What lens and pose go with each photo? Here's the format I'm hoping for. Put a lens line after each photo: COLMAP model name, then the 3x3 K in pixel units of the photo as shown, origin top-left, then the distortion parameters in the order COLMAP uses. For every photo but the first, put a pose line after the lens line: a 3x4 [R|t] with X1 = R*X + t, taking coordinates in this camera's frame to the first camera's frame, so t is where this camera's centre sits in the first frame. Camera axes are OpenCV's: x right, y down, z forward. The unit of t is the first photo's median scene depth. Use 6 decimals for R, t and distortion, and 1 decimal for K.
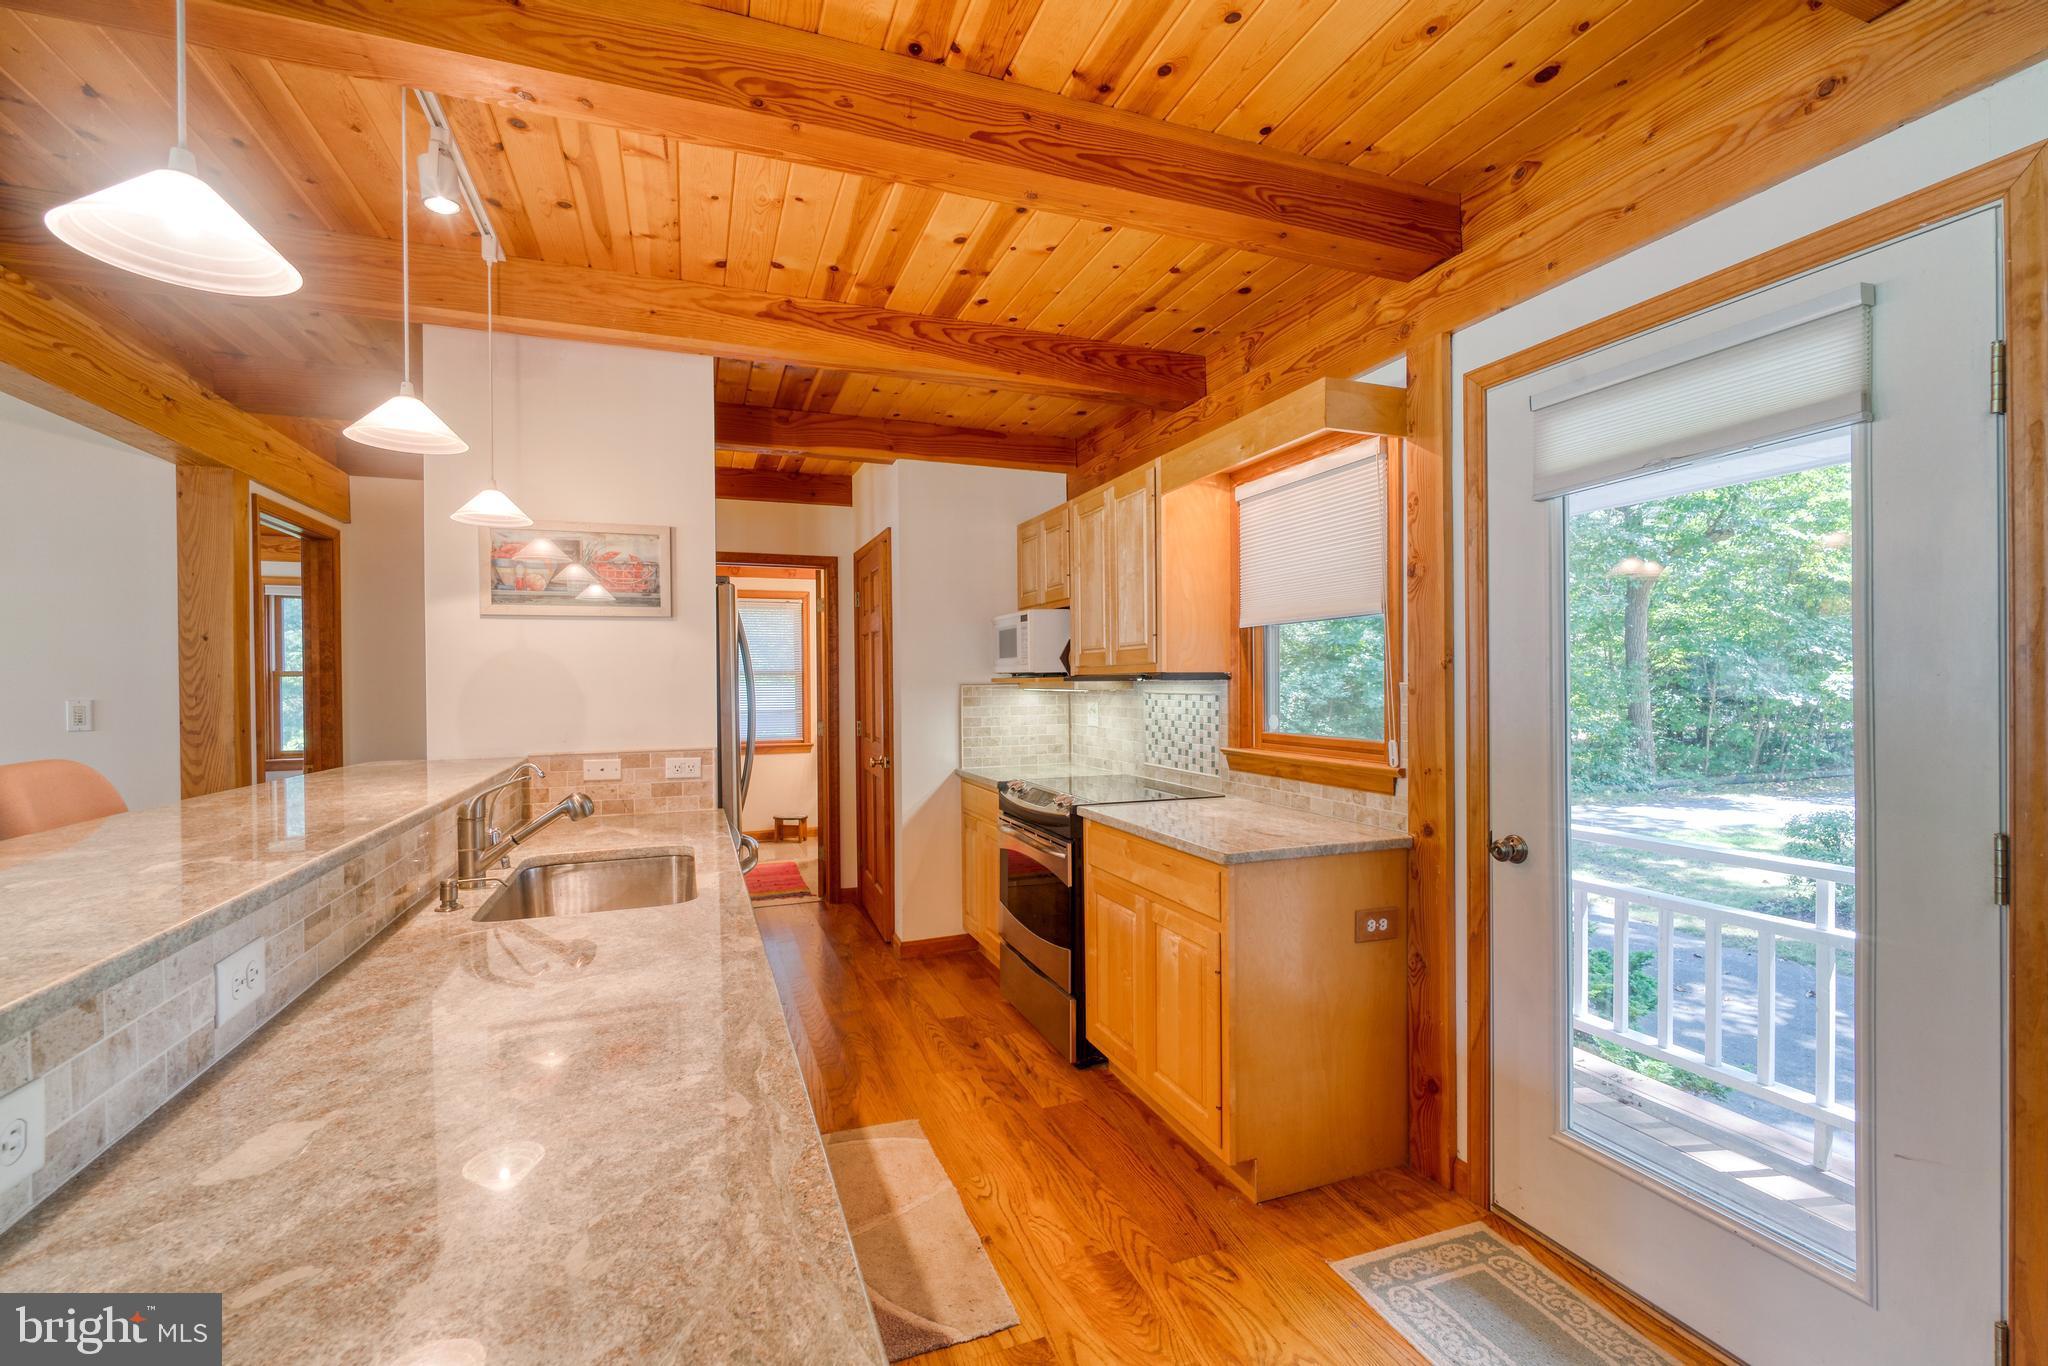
lens RADIAL K [[876.7, 0, 1026.5], [0, 876.7, 685.7], [0, 0, 1]] dist [-0.003047, 0.000506]
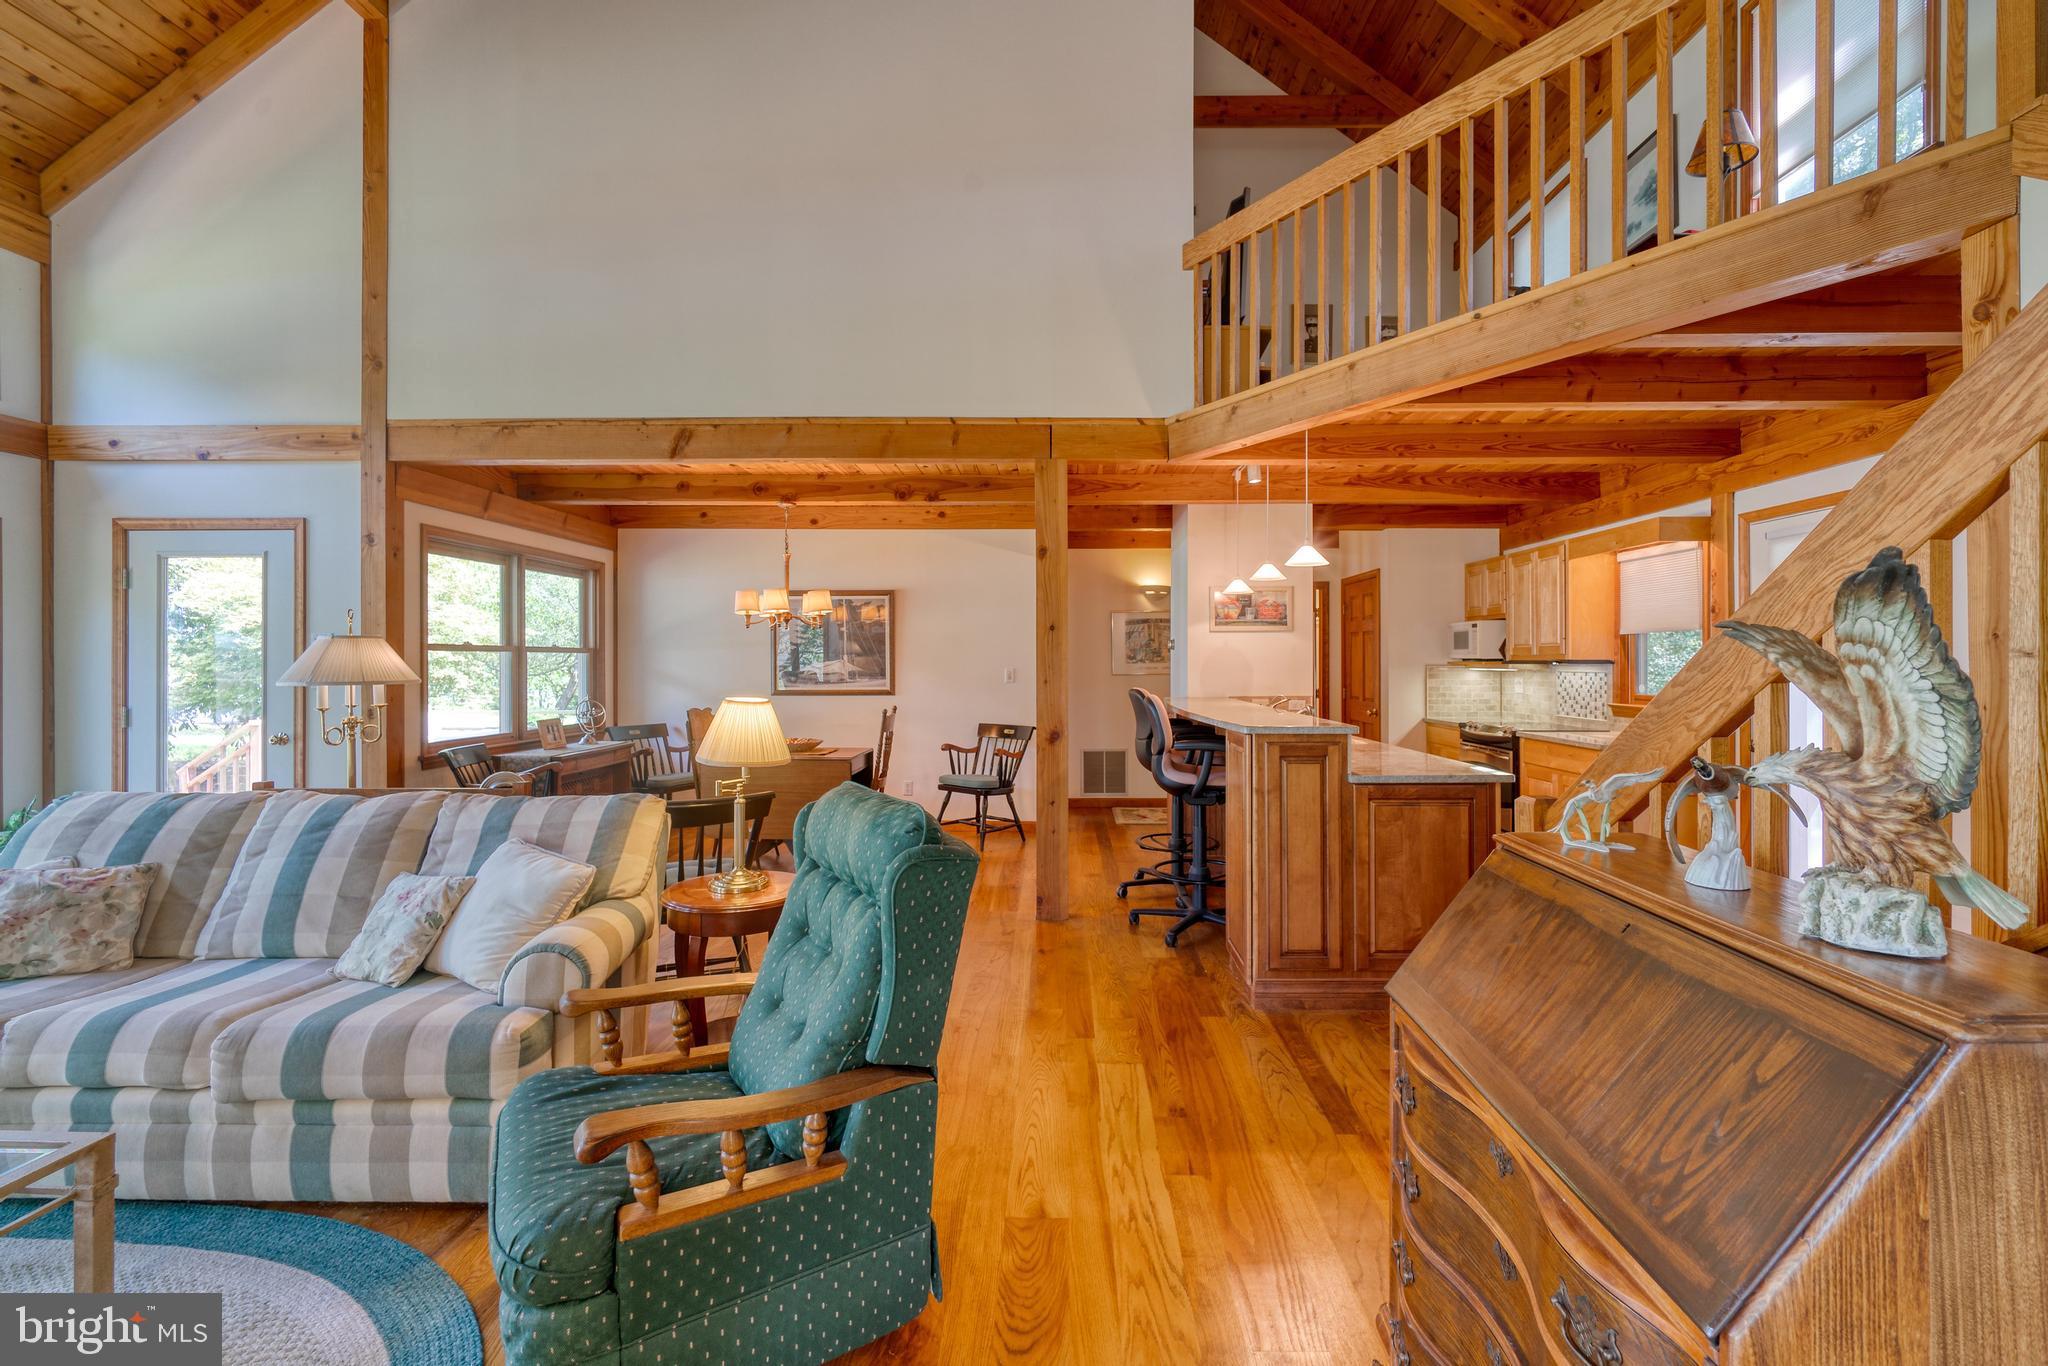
lens RADIAL K [[890.8, 0, 1050.0], [0, 890.8, 658.4], [0, 0, 1]] dist [-0.002434, 0.000319]
pose [[0.928886, 0.006530, -0.370307, -0.154812], [-0.010095, 0.999919, -0.007690, 0.007131], [0.370227, 0.010881, 0.928877, -1.067802]]
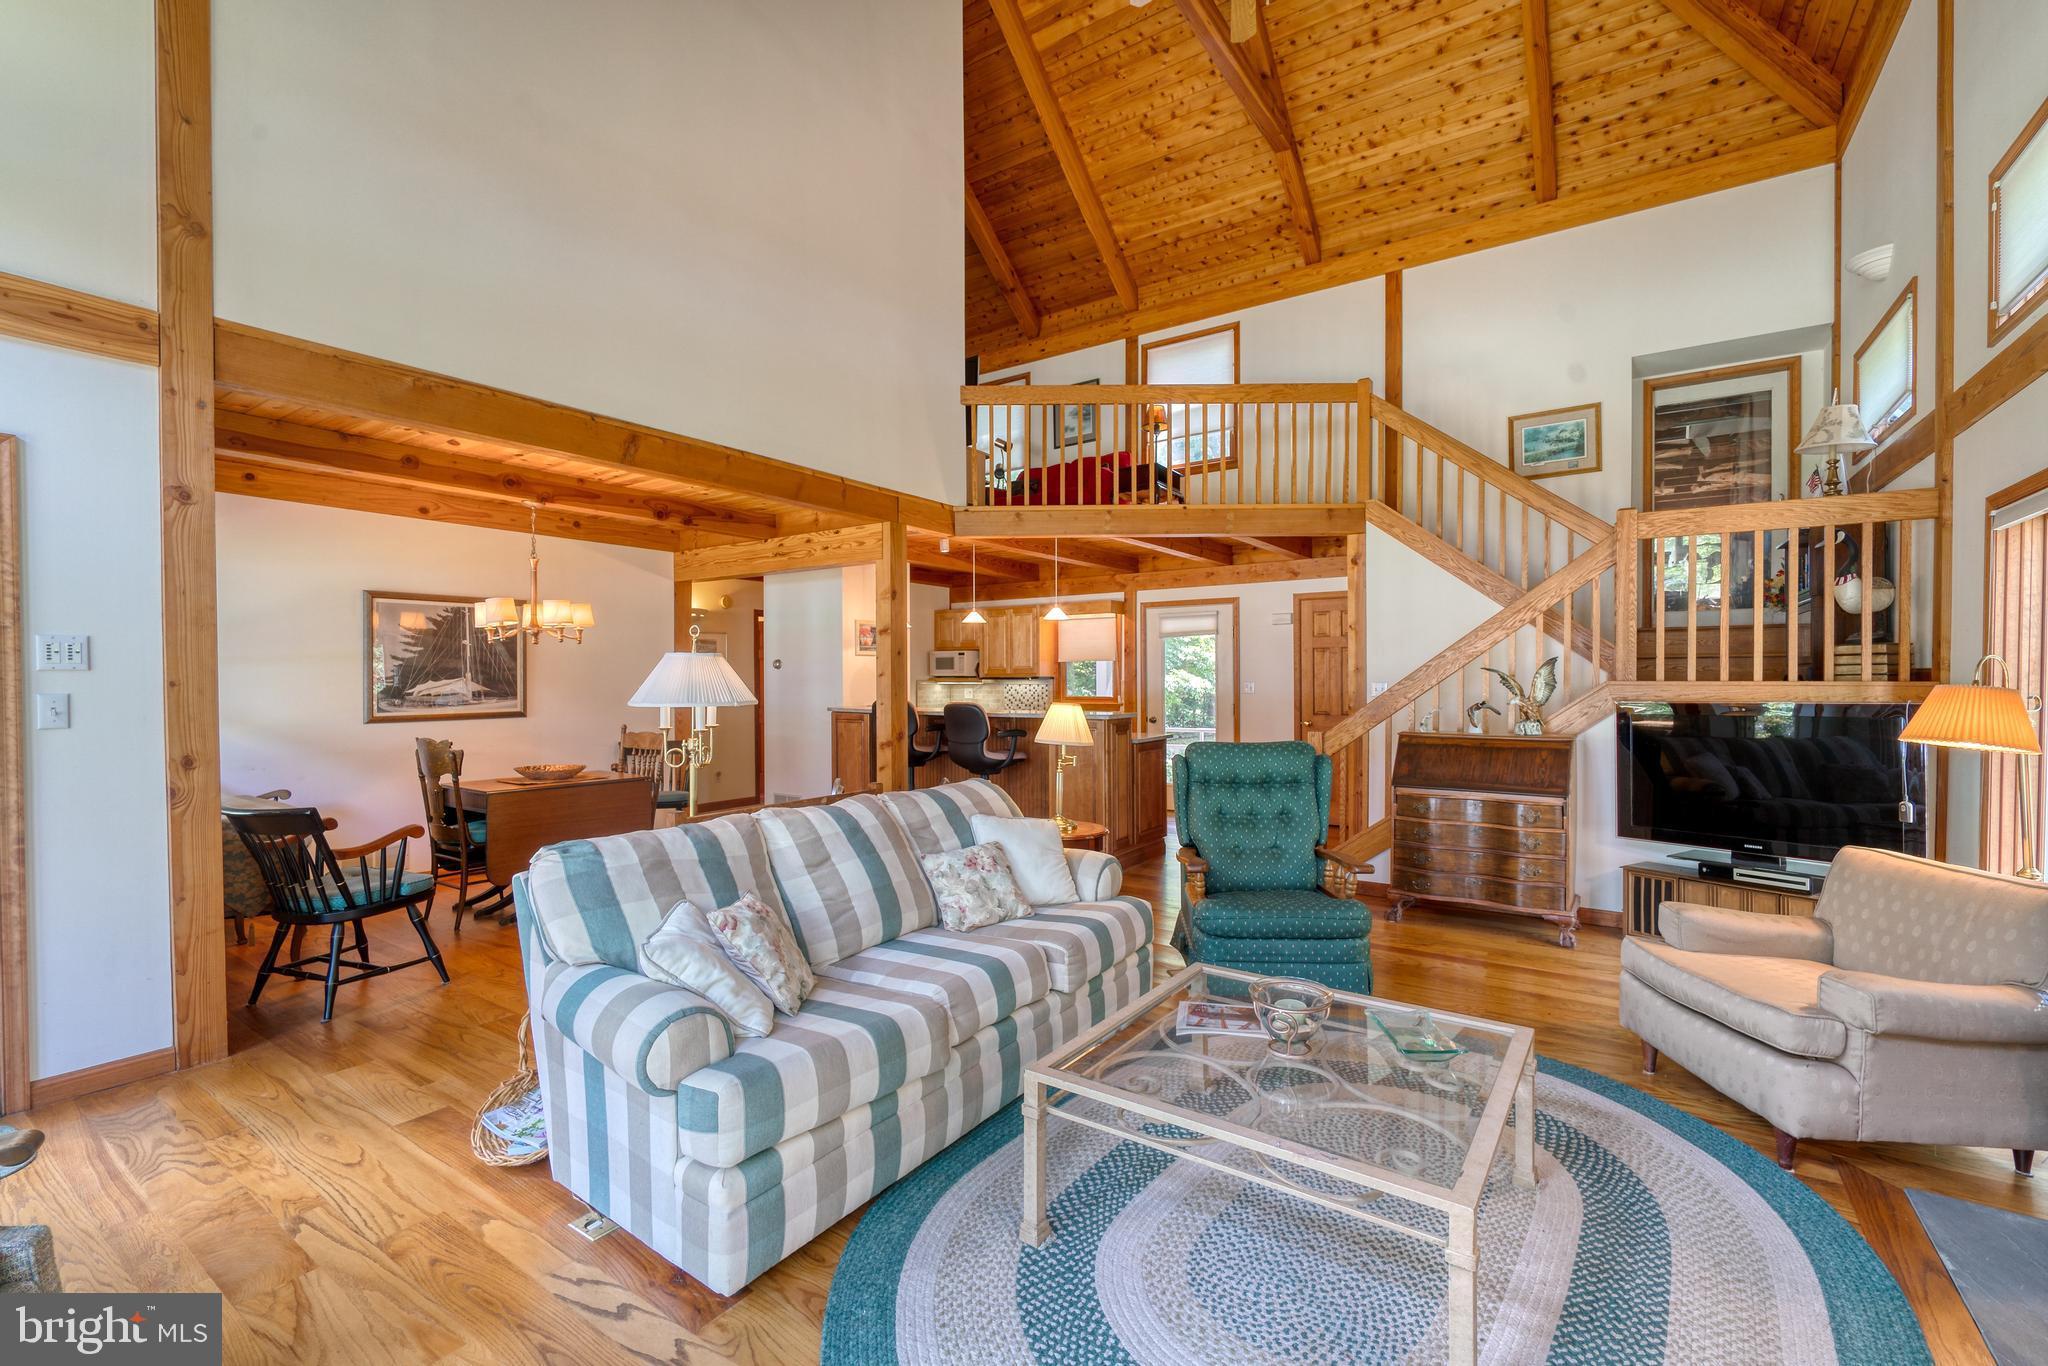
lens RADIAL K [[876.7, 0, 1026.5], [0, 876.7, 685.7], [0, 0, 1]] dist [-0.003047, 0.000506]
pose [[0.821622, -0.000244, 0.570033, -1.570600], [0.000249, 1.000000, 0.000069, 0.015559], [-0.570033, 0.000085, 0.821622, -1.416612]]
